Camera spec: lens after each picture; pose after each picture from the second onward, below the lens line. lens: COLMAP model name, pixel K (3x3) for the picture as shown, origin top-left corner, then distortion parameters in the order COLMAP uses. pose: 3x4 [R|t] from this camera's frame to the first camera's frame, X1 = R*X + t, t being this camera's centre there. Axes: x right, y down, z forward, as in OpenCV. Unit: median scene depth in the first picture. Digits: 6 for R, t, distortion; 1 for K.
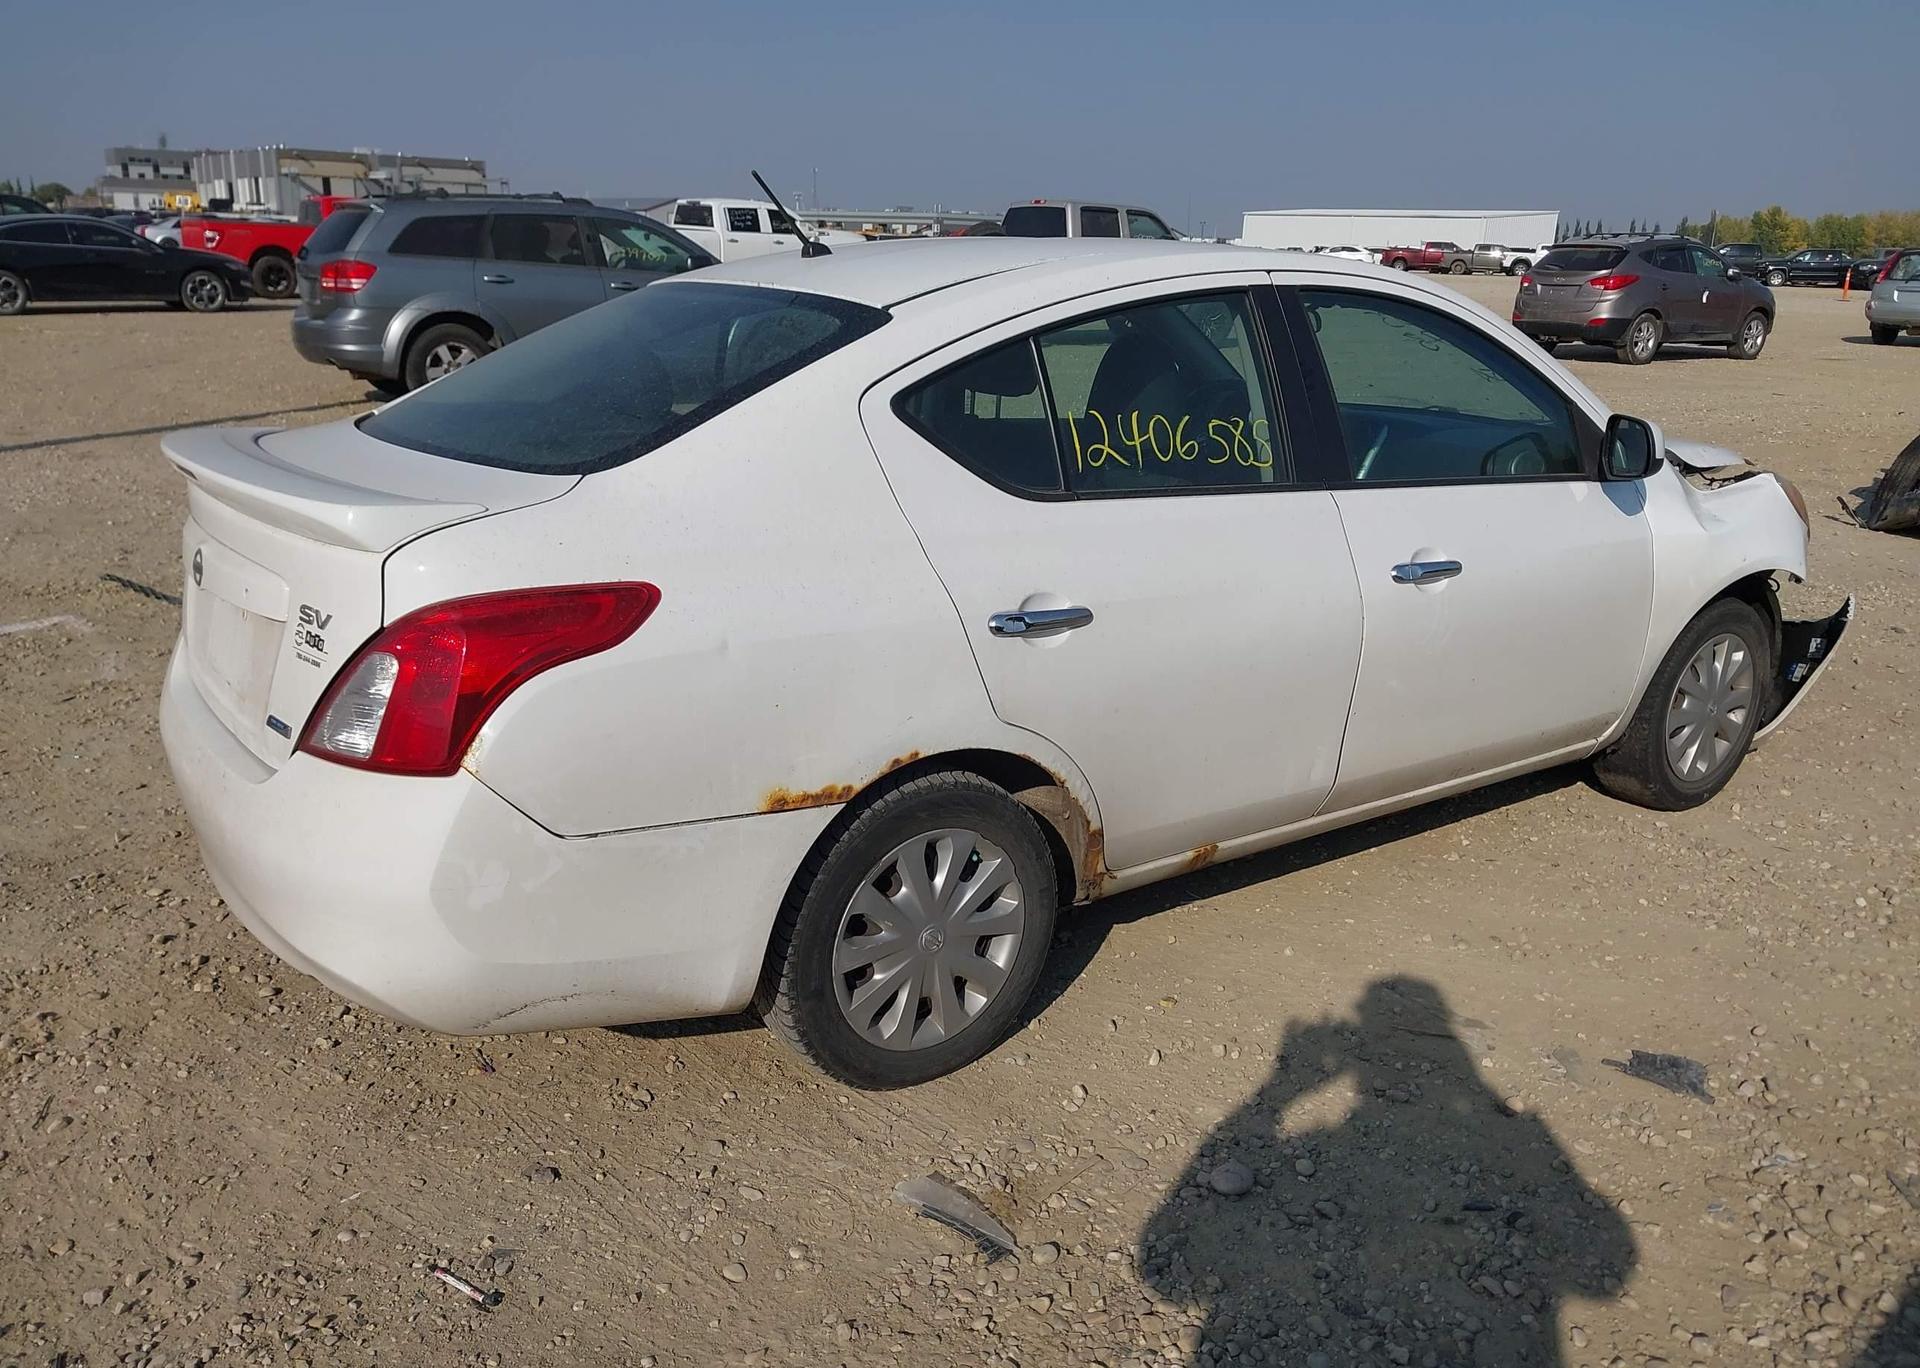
lens RADIAL K [[1532.1, 0, 960.0], [0, 1532.1, 684.0], [0, 0, 1]] dist [0.002988, 0.003164]
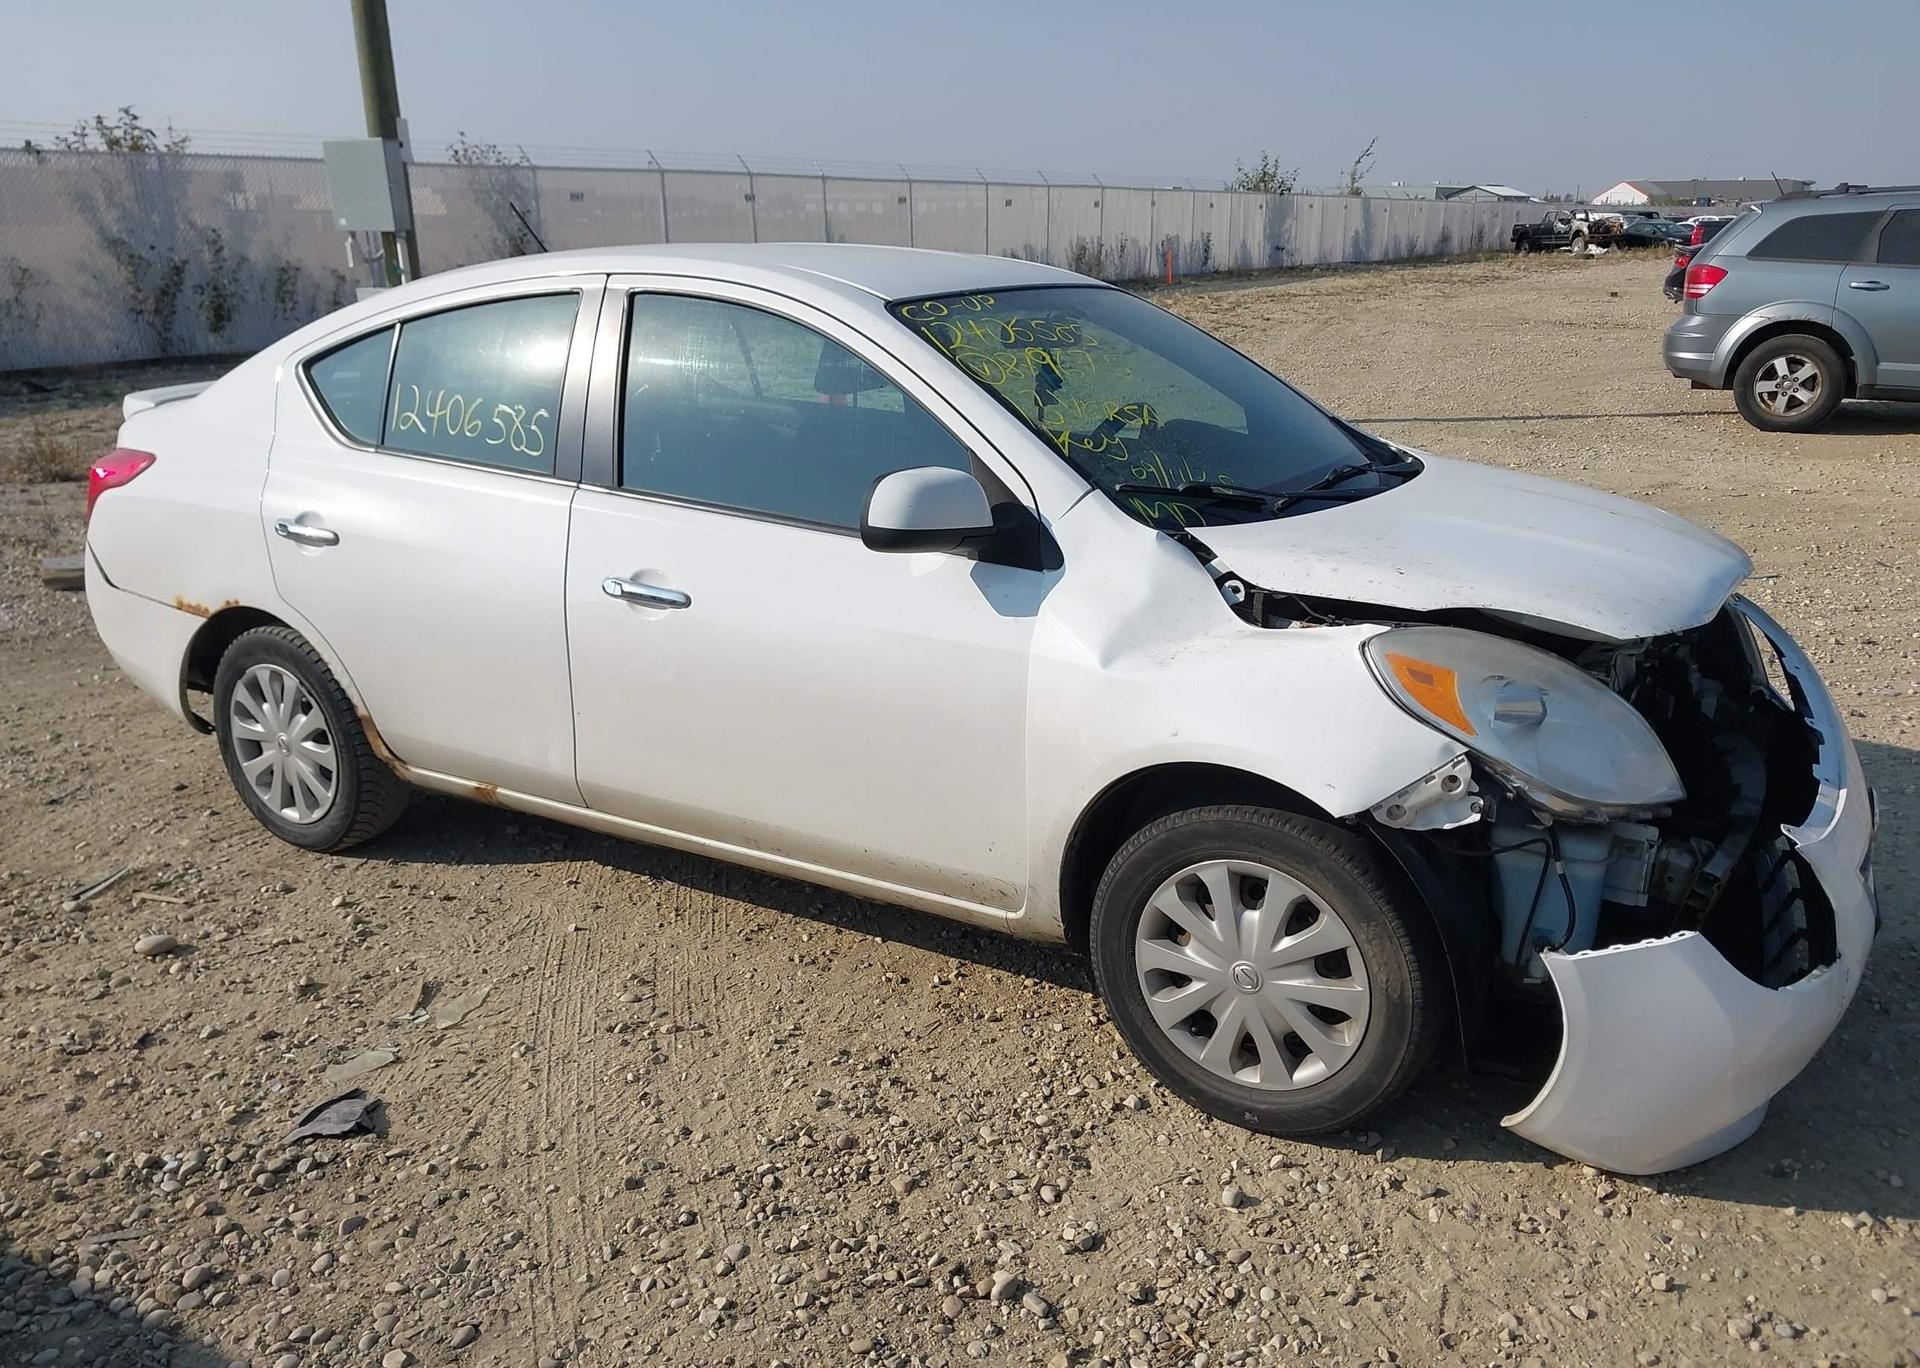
lens RADIAL K [[1532.1, 0, 960.0], [0, 1532.1, 684.0], [0, 0, 1]] dist [0.002988, 0.003164]
pose [[0.380174, 0.236516, -0.894164, 0.338304], [-0.239562, 0.958941, 0.151795, -0.057895], [0.893352, 0.156499, 0.421224, 0.217470]]
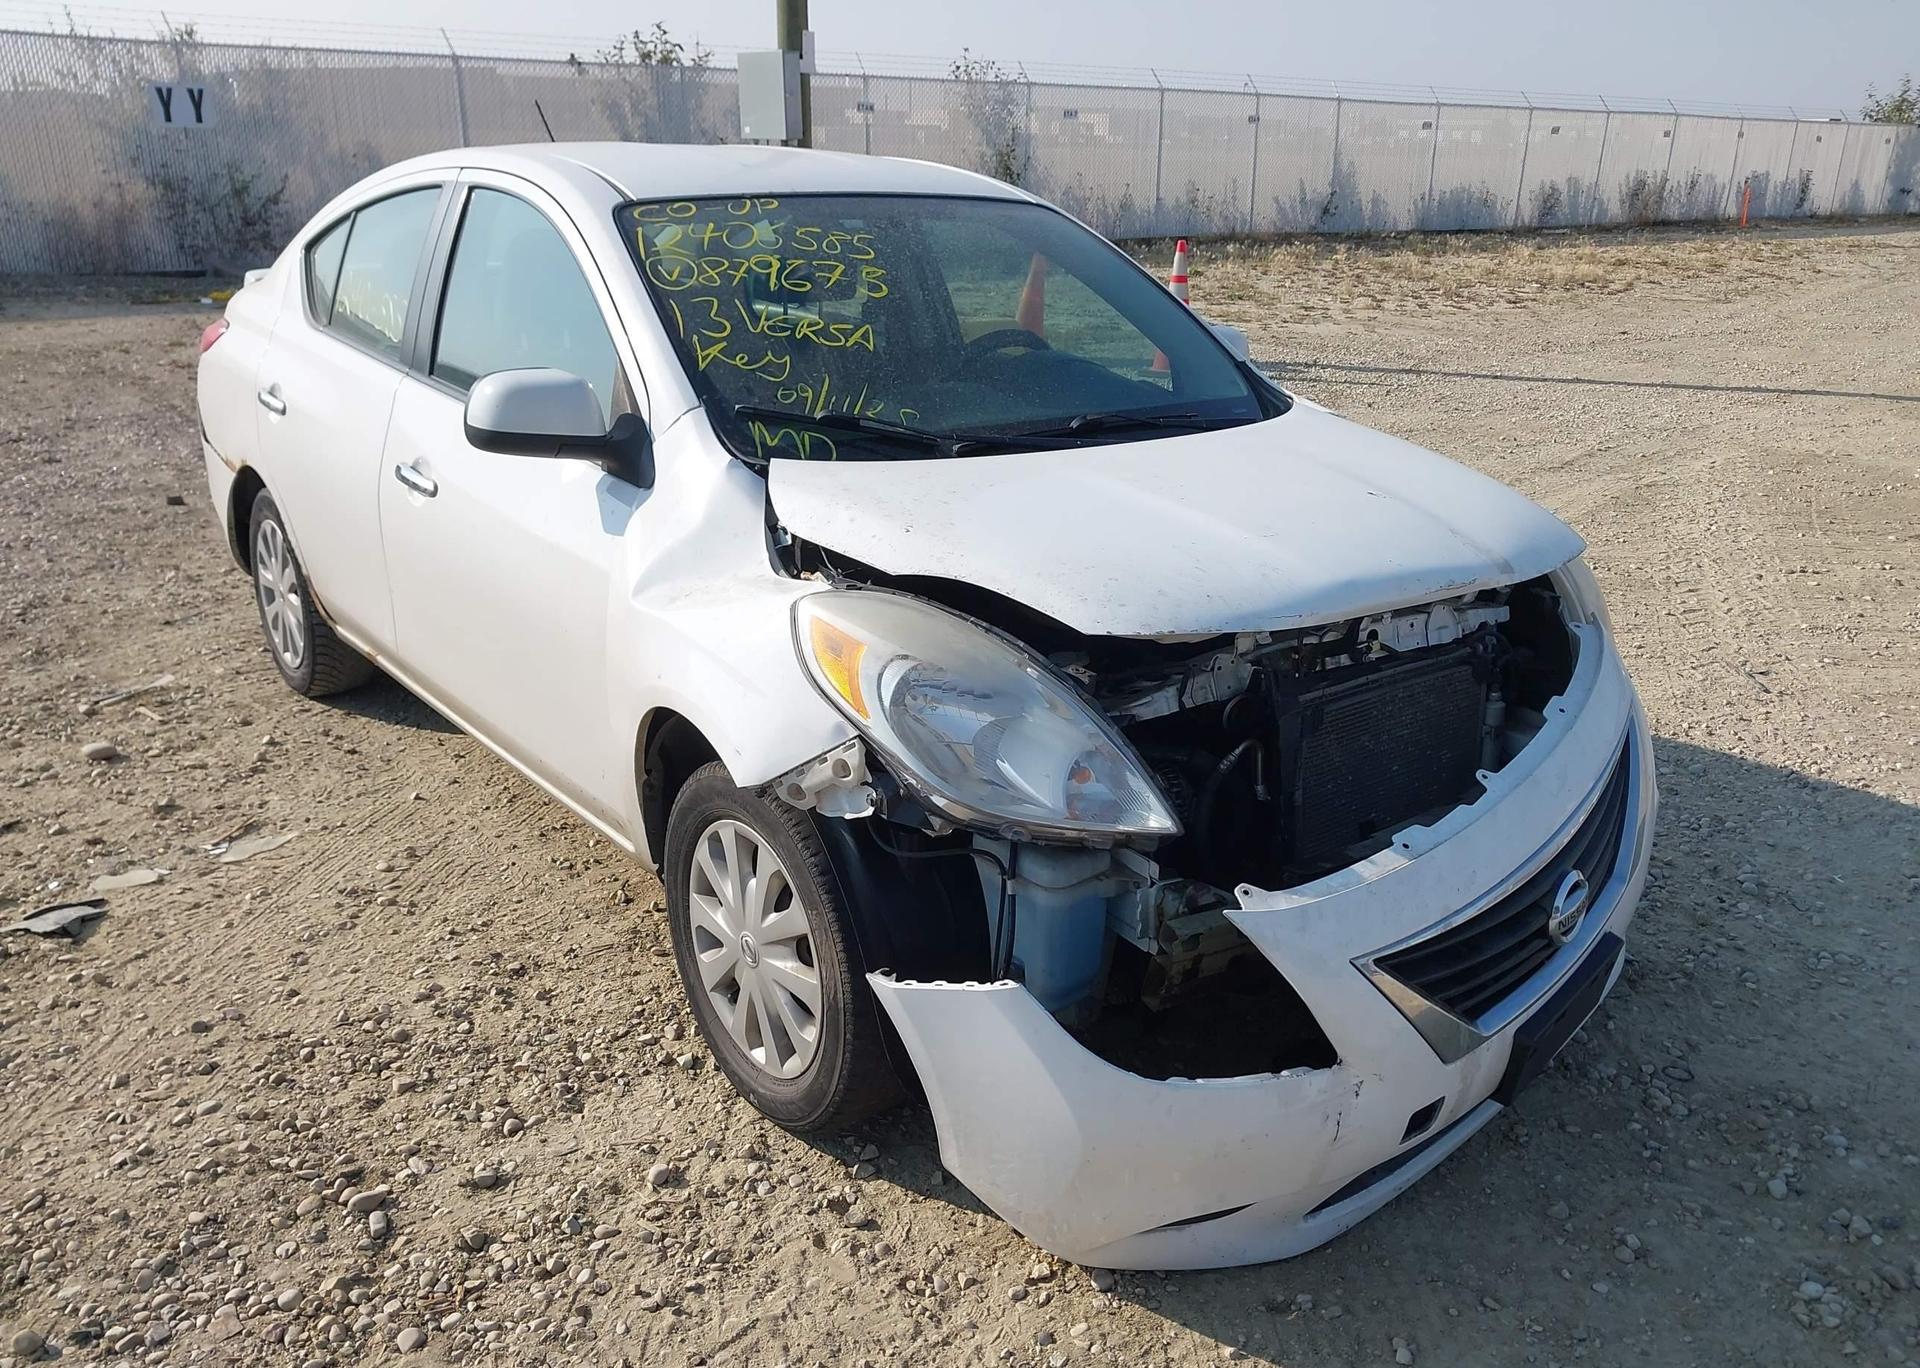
lens RADIAL K [[1547.5, 0, 970.3], [0, 1547.5, 669.3], [0, 0, 1]] dist [-0.002483, 0.011764]
pose [[0.035470, 0.295376, -0.954722, 0.353329], [-0.293089, 0.916391, 0.272628, -0.092341], [0.955427, 0.270148, 0.119076, 0.345802]]
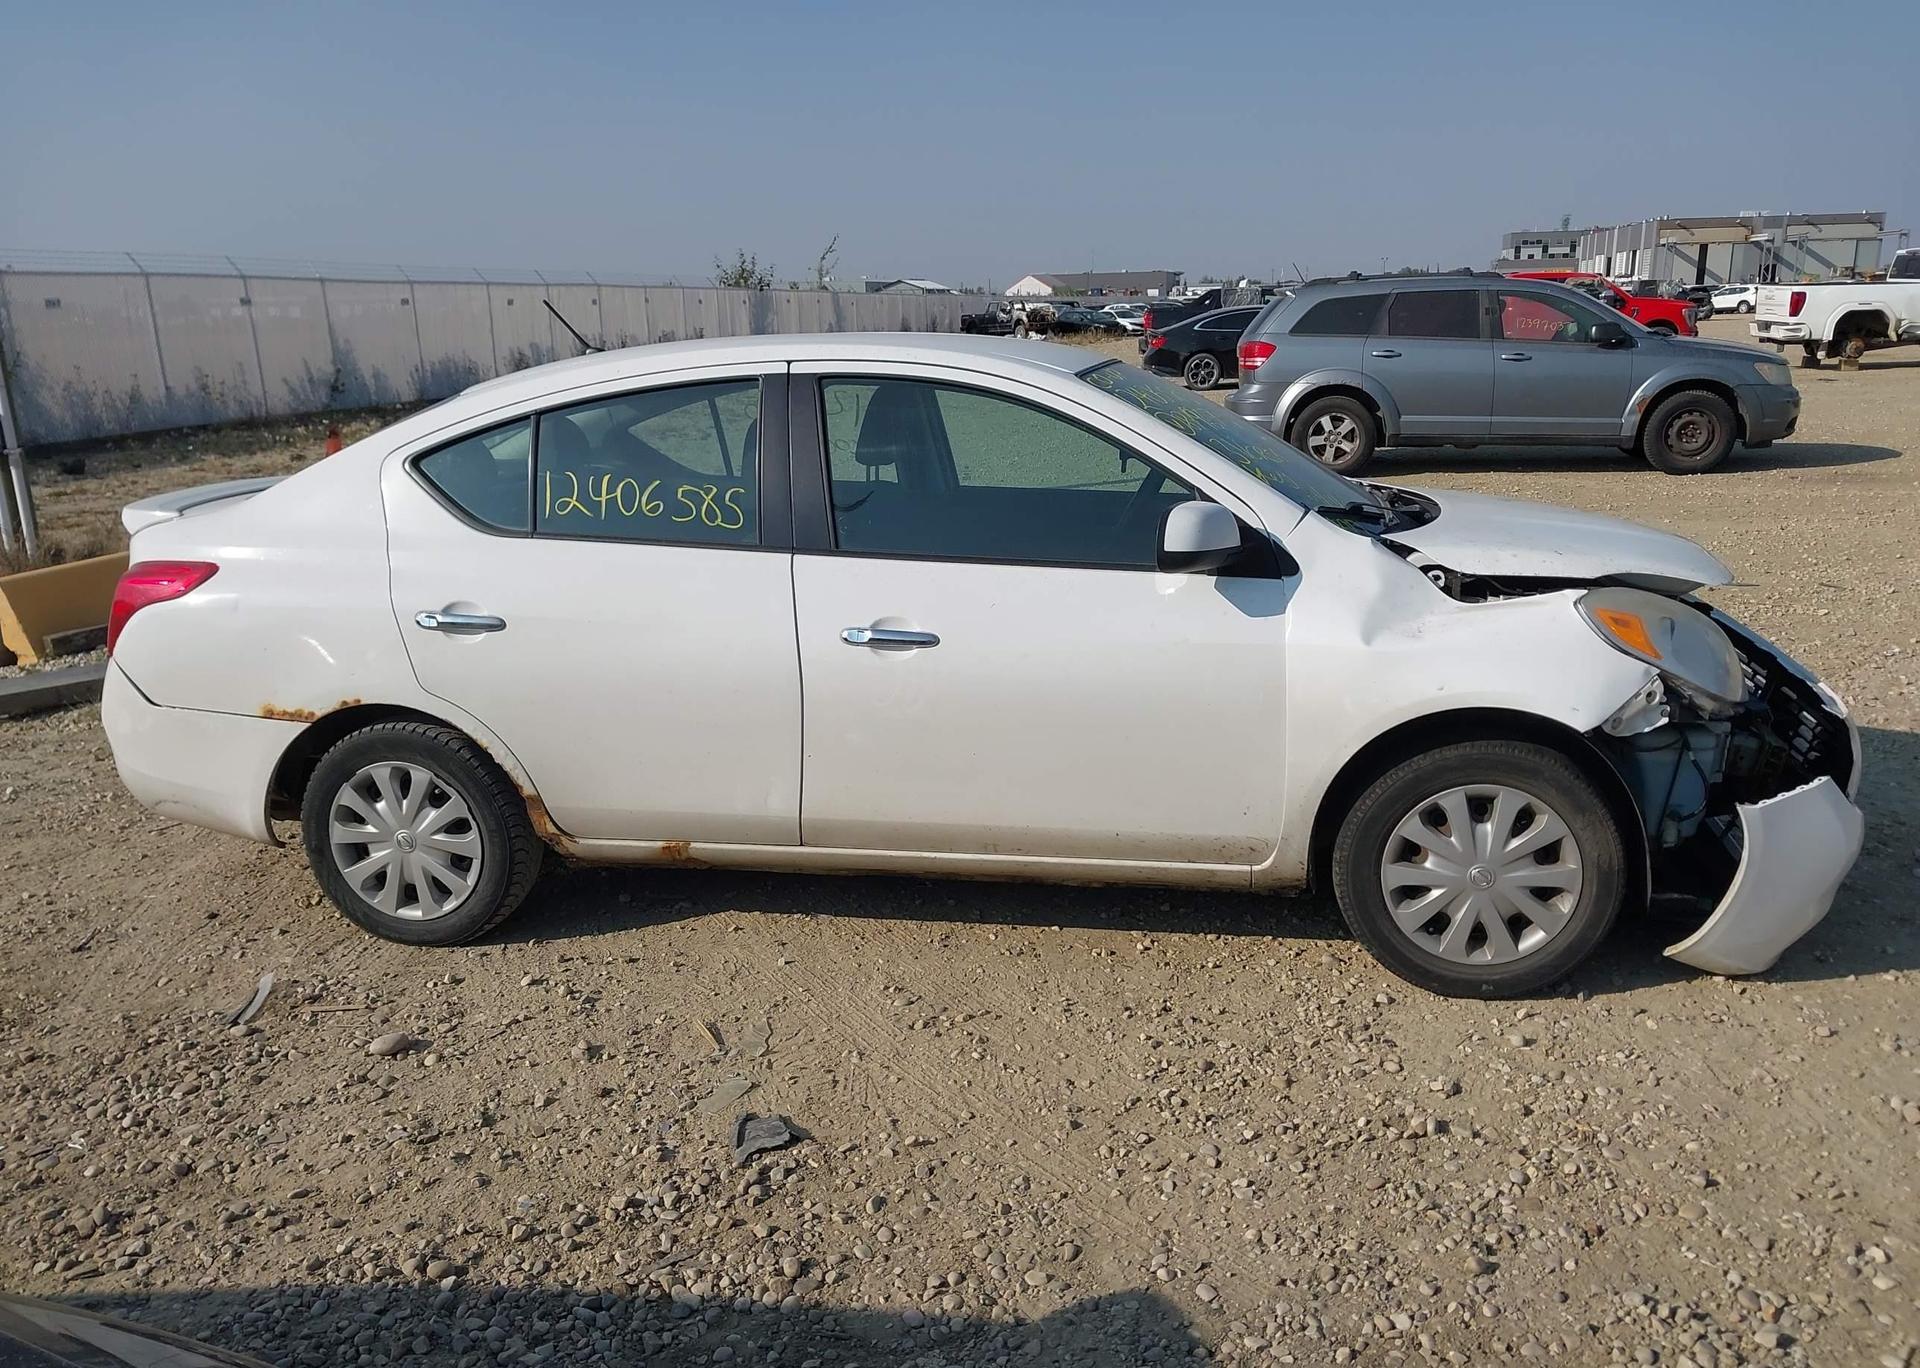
lens RADIAL K [[1532.1, 0, 960.0], [0, 1532.1, 684.0], [0, 0, 1]] dist [0.002988, 0.003164]
pose [[0.675135, 0.129445, -0.726248, 0.303891], [-0.160066, 0.986735, 0.027073, -0.021761], [0.720119, 0.097970, 0.686899, 0.087692]]
